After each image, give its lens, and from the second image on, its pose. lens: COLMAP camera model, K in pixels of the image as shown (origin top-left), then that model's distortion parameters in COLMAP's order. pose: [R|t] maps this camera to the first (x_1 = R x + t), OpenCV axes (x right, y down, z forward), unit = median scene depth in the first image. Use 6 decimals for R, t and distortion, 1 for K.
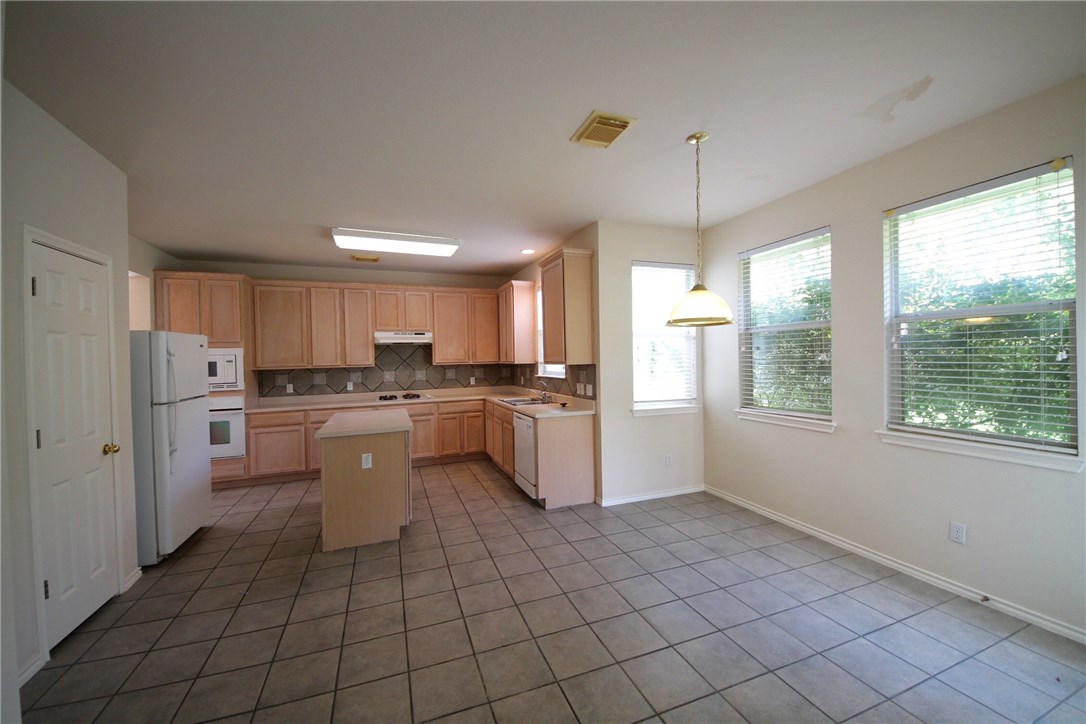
lens RADIAL K [[419.3, 0, 542.8], [0, 419.3, 361.9], [0, 0, 1]] dist [0.008336, -0.003020]
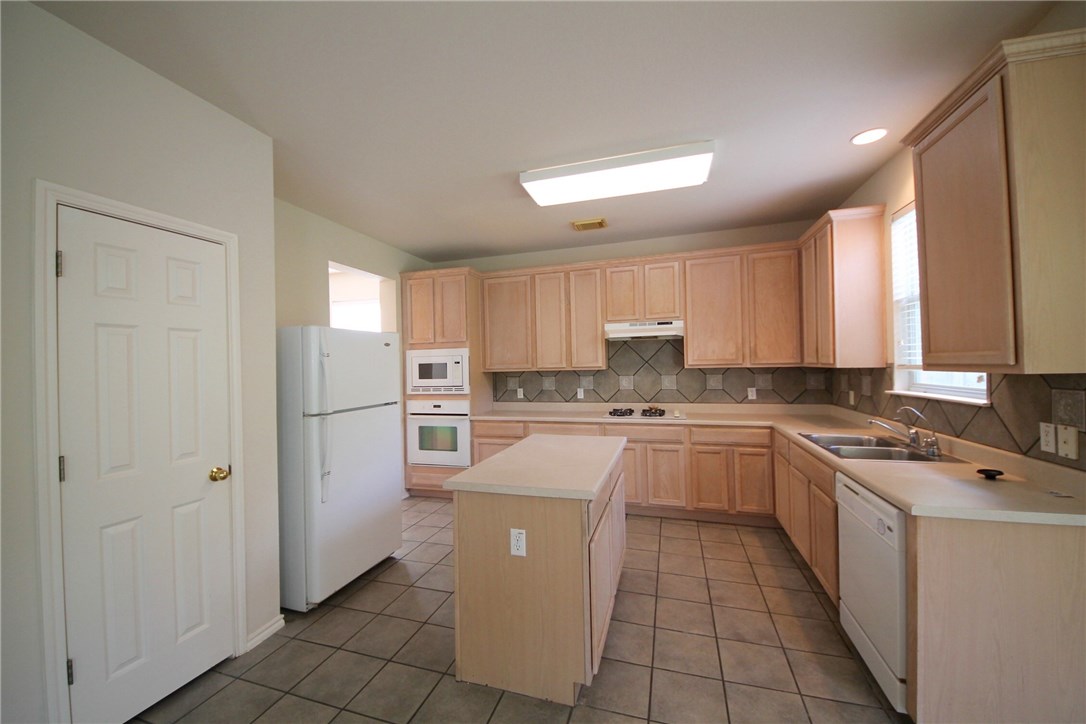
lens RADIAL K [[419.3, 0, 536.4], [0, 419.3, 359.6], [0, 0, 1]] dist [0.008336, -0.003020]
pose [[0.782522, -0.002890, -0.622617, -0.033737], [-0.001158, 0.999981, -0.006096, -0.002360], [0.622622, 0.005491, 0.782503, 0.373748]]
